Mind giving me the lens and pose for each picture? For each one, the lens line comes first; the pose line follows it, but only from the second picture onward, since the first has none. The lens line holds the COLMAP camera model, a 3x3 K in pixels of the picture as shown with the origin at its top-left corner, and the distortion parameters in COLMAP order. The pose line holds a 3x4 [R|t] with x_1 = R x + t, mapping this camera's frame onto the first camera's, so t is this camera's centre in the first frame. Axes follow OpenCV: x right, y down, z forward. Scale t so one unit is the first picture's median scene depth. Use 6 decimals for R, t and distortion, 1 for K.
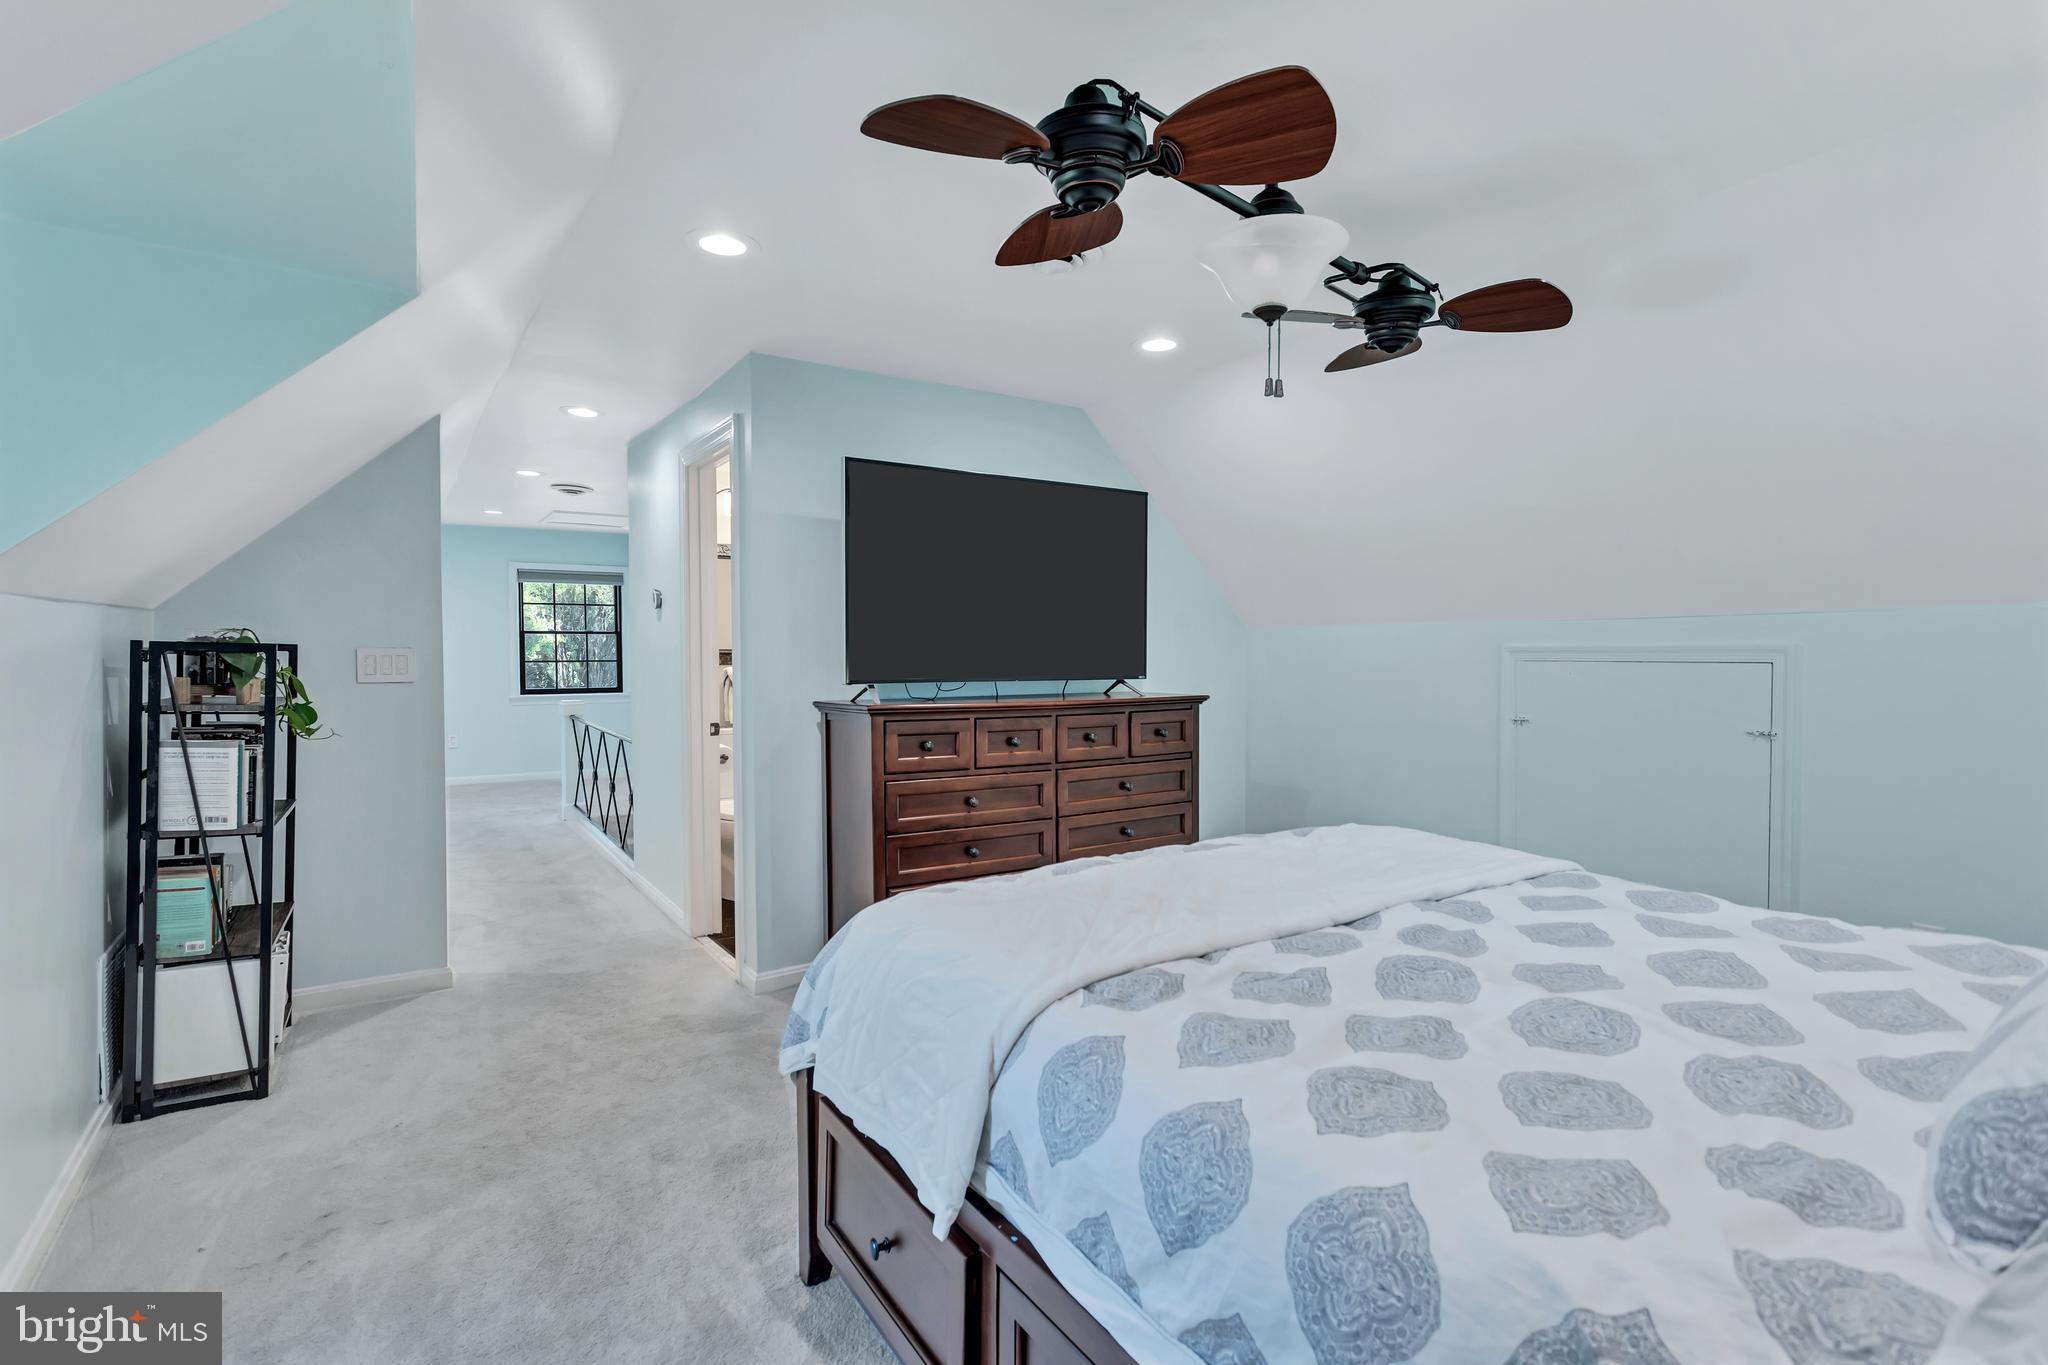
lens RADIAL K [[968.1, 0, 1031.2], [0, 968.1, 671.8], [0, 0, 1]] dist [0.001255, 0.005987]
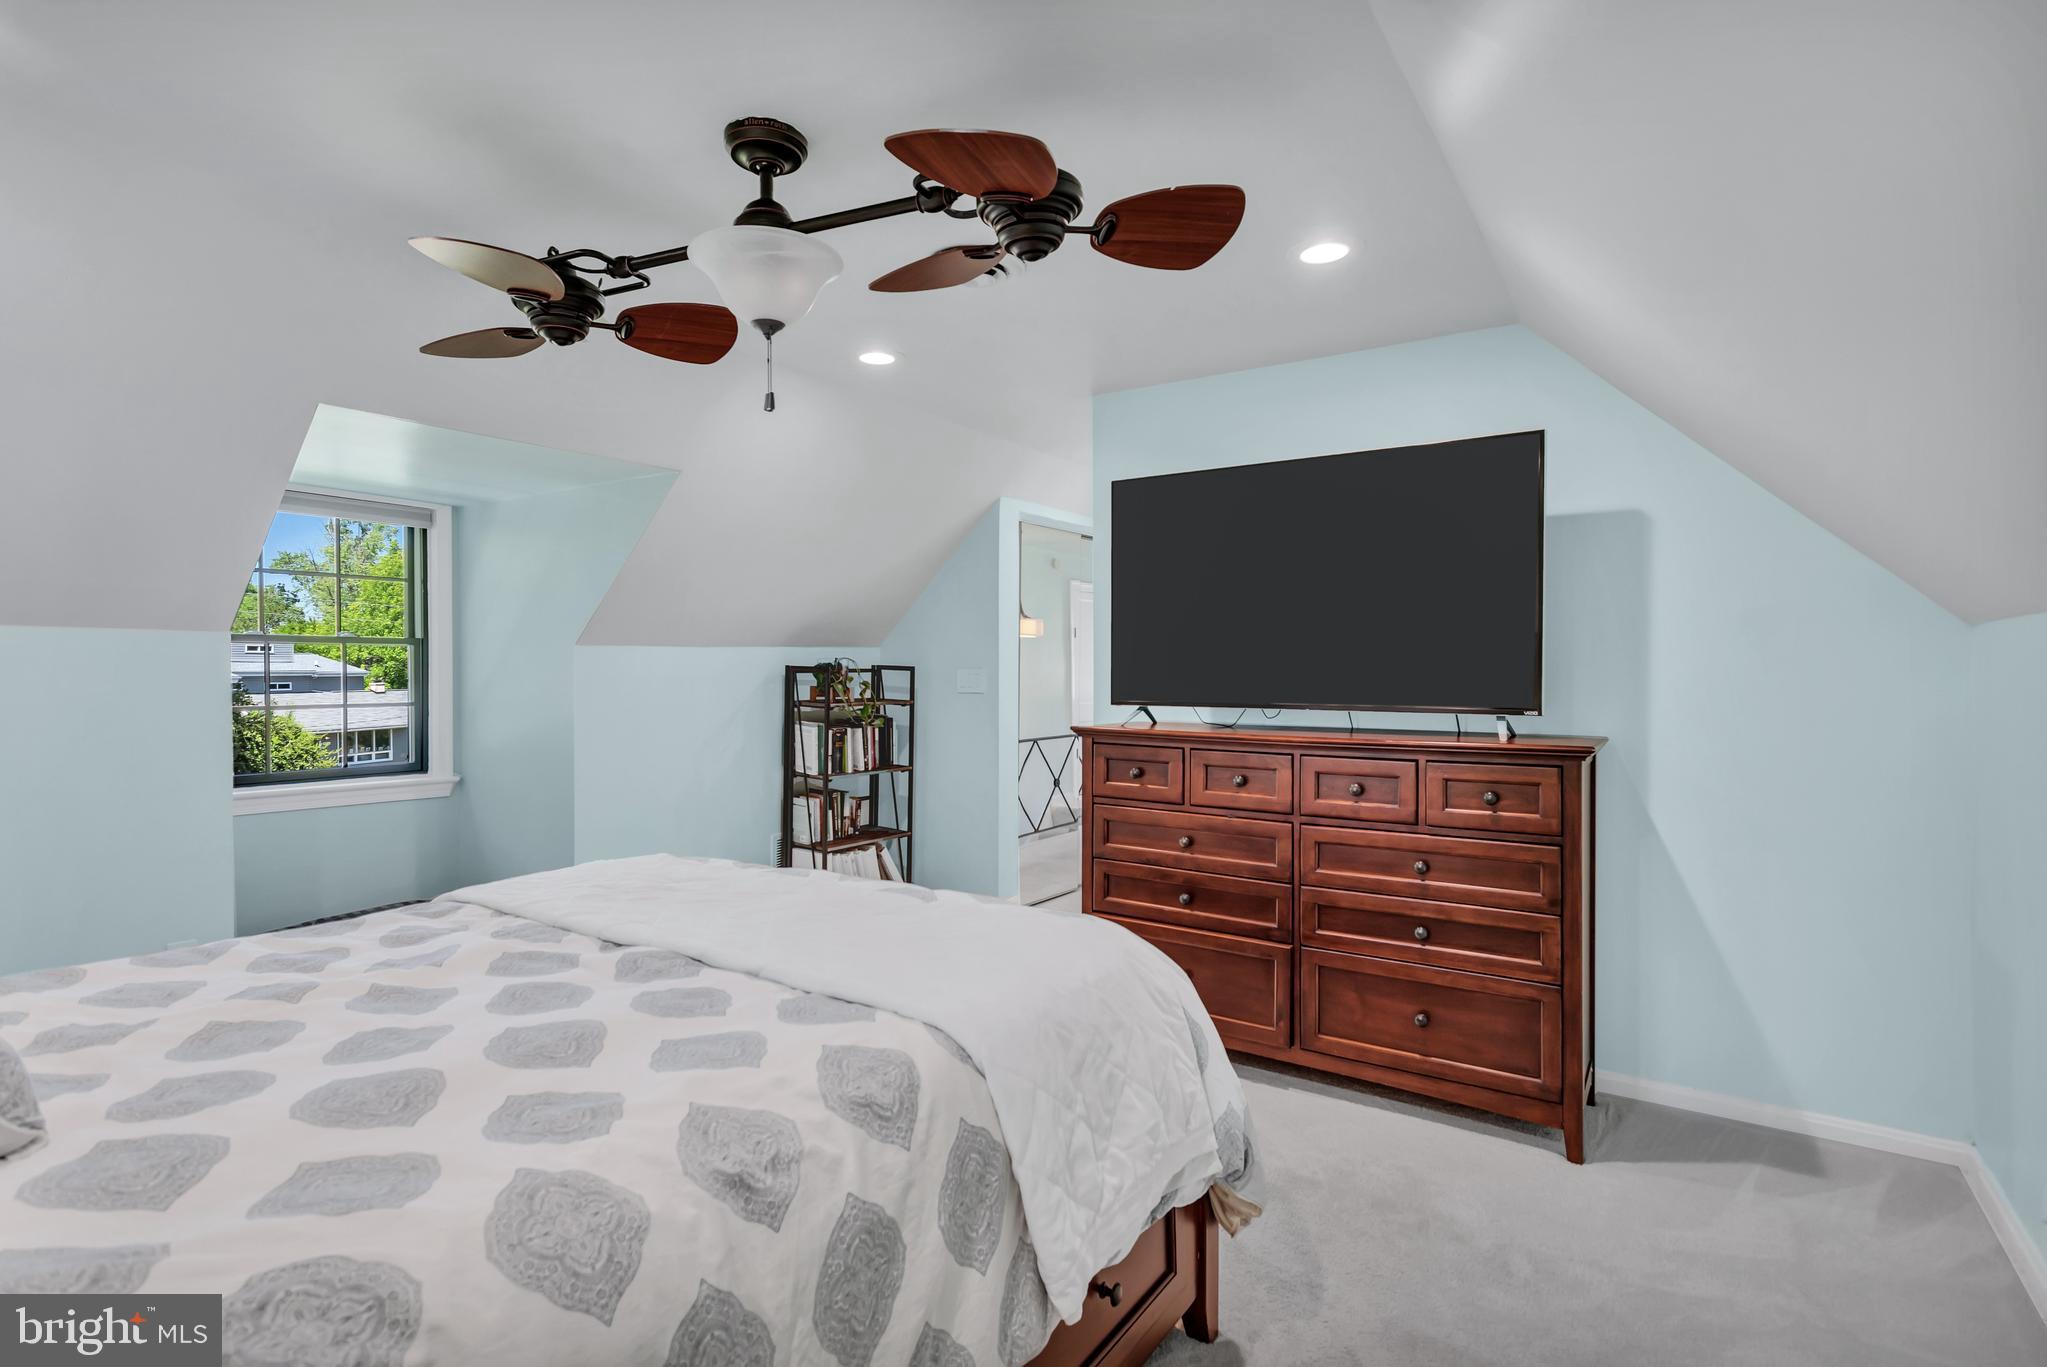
lens RADIAL K [[967.6, 0, 1030.7], [0, 967.6, 672.8], [0, 0, 1]] dist [0.001255, 0.005987]
pose [[0.376974, -0.004868, -0.926211, 0.672125], [-0.024845, 0.999573, -0.015366, -0.002473], [0.925890, 0.028805, 0.376692, 0.510500]]
